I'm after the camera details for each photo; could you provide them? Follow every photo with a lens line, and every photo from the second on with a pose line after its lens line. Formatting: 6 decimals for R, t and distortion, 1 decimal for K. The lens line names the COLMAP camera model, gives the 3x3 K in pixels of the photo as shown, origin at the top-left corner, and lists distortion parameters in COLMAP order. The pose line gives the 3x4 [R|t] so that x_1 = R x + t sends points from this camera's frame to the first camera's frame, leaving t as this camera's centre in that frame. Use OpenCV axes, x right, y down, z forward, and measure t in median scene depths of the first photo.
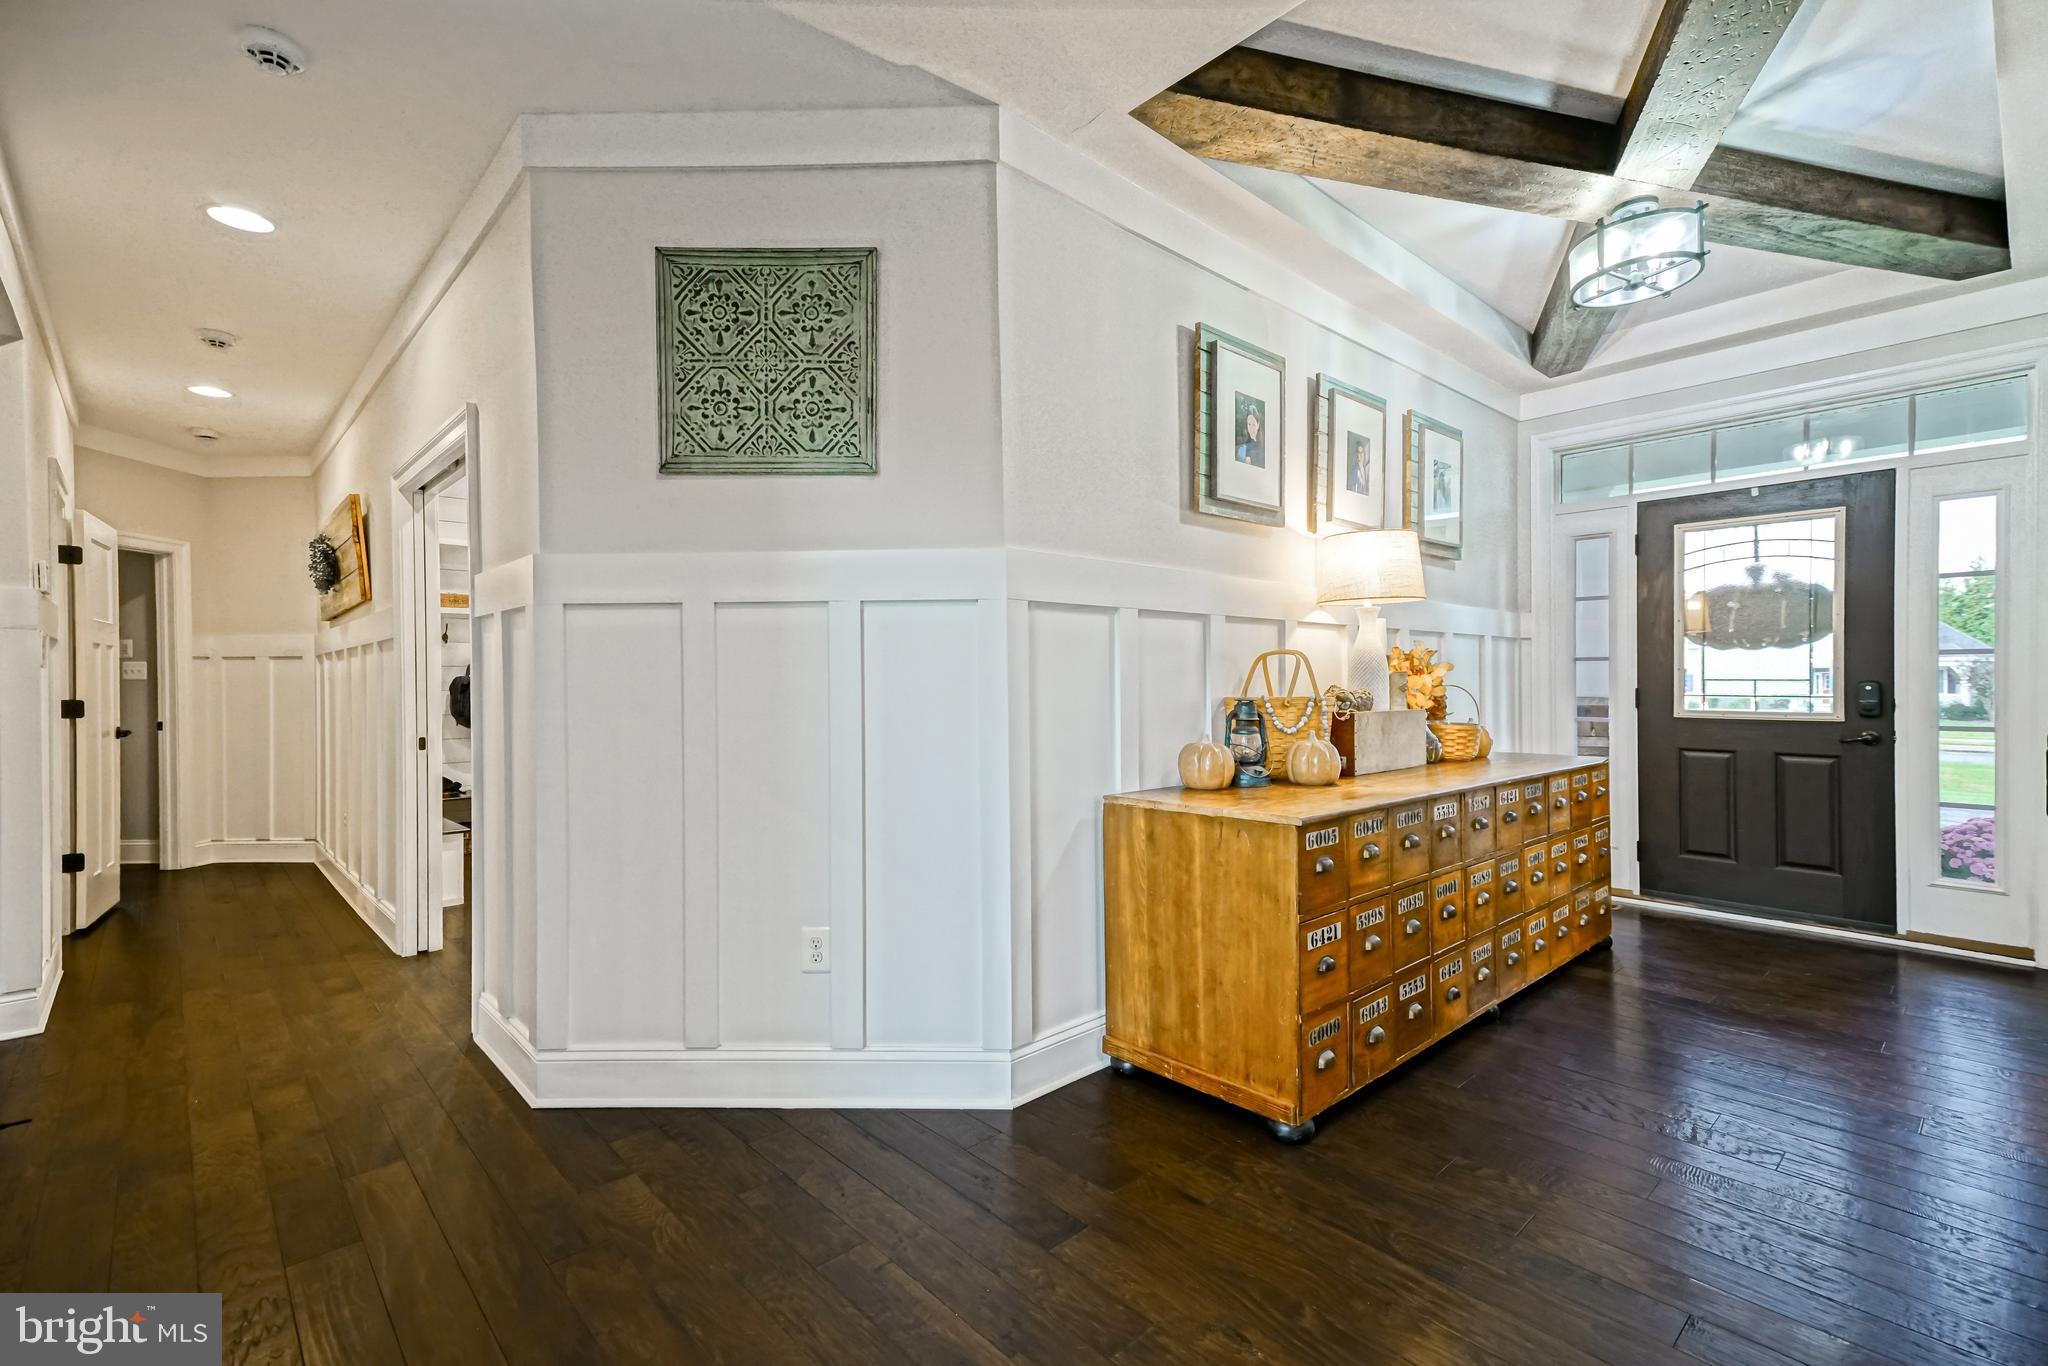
lens RADIAL K [[909.8, 0, 1027.2], [0, 909.8, 679.3], [0, 0, 1]] dist [0.040302, 0.000502]
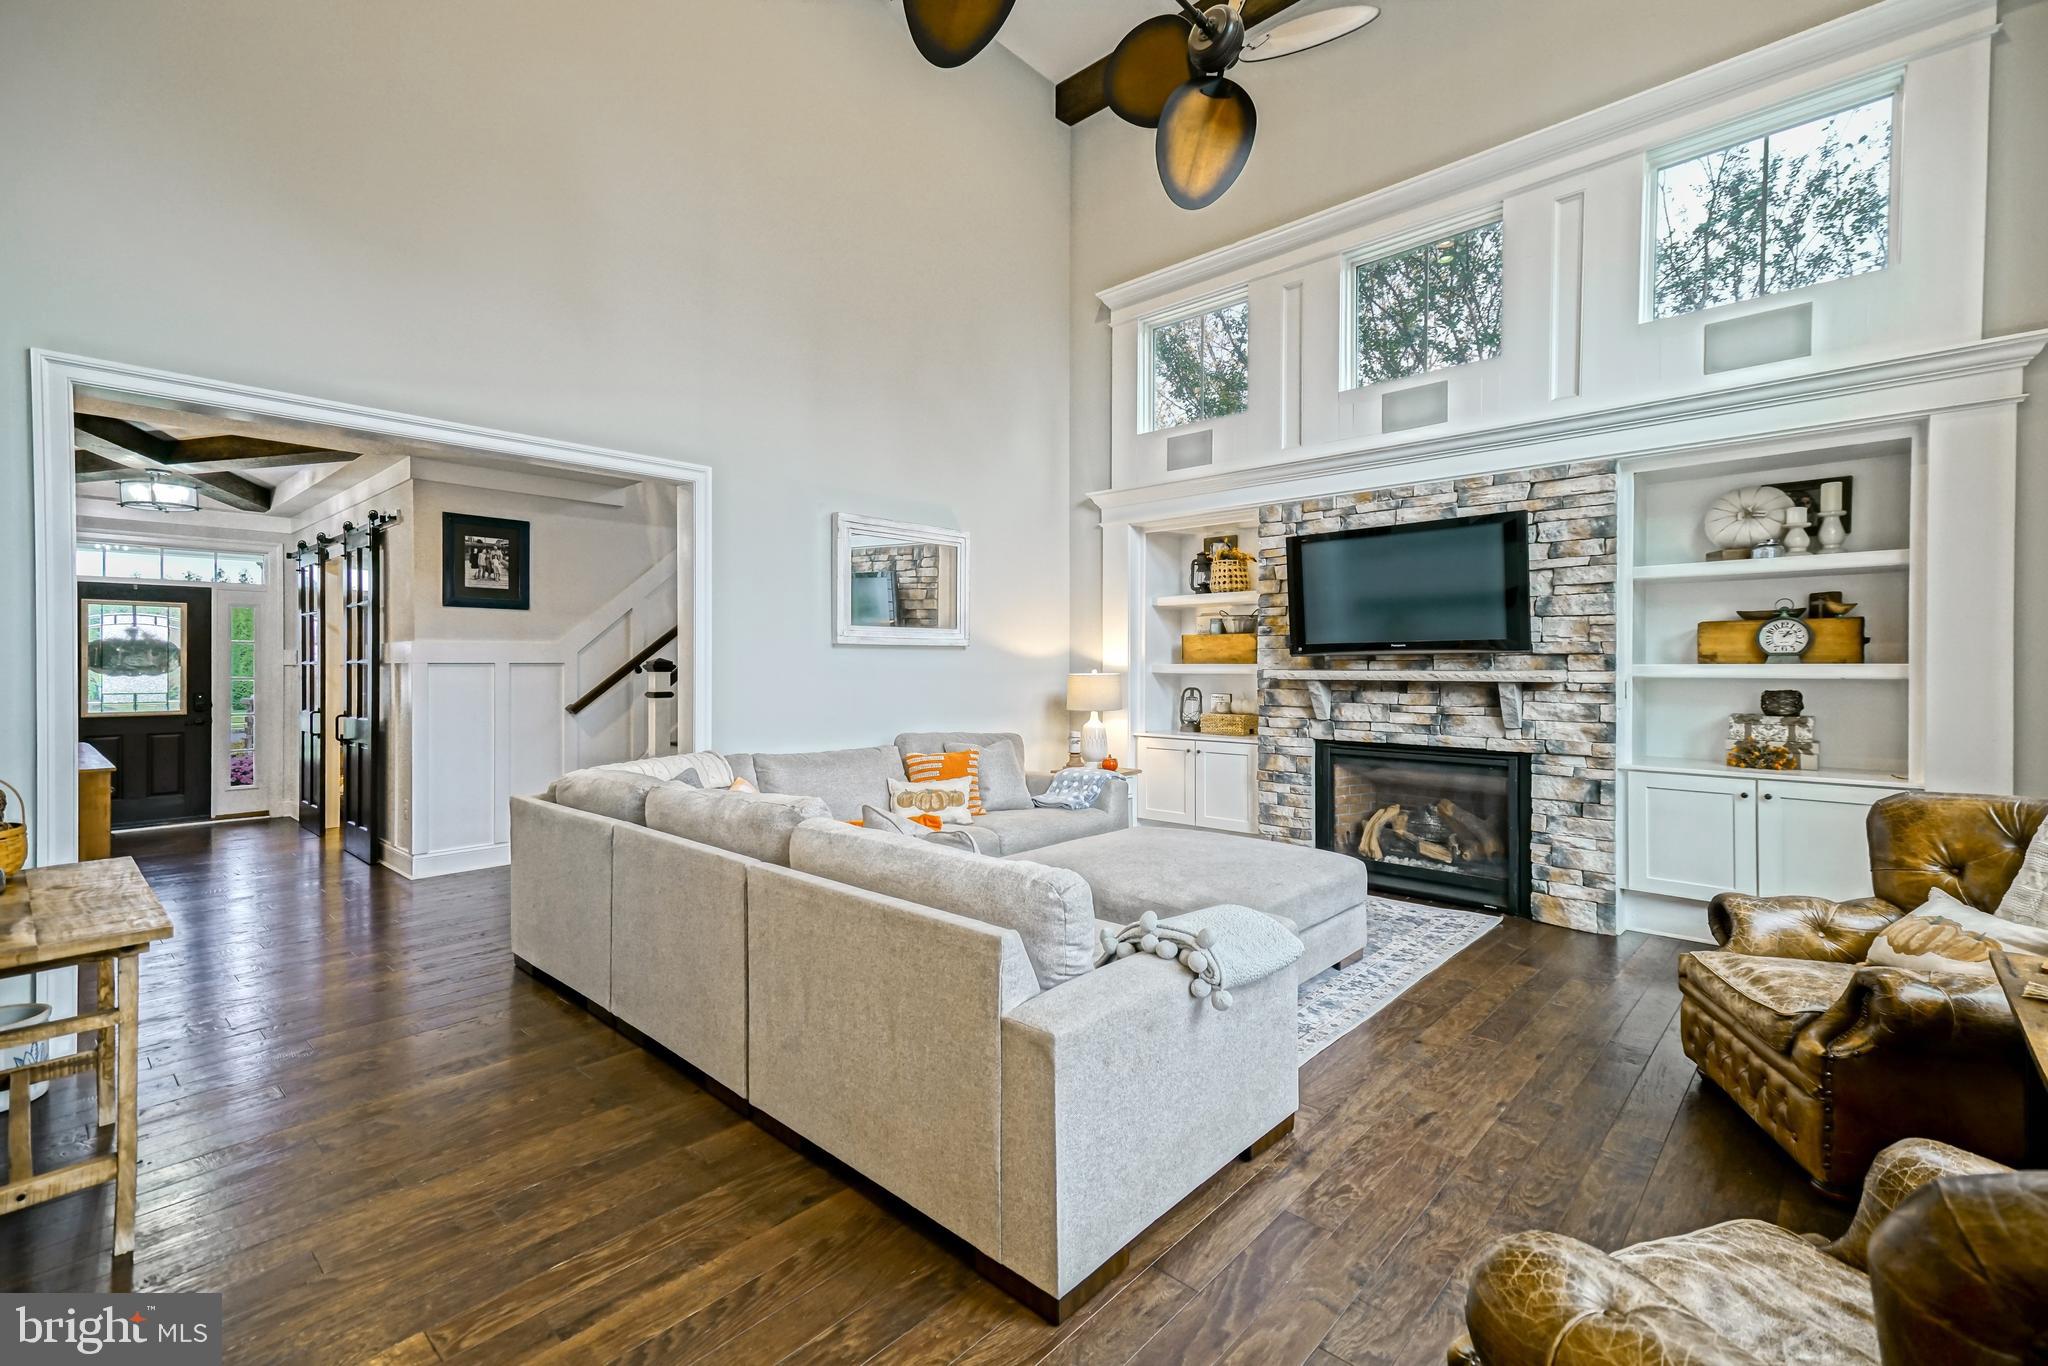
lens RADIAL K [[909.8, 0, 1028.8], [0, 909.8, 679.9], [0, 0, 1]] dist [0.040302, 0.000502]
pose [[-0.084196, 0.008330, 0.996414, -1.164562], [0.002286, 0.999964, -0.008167, -0.006752], [-0.996447, 0.001590, -0.084212, -0.548077]]
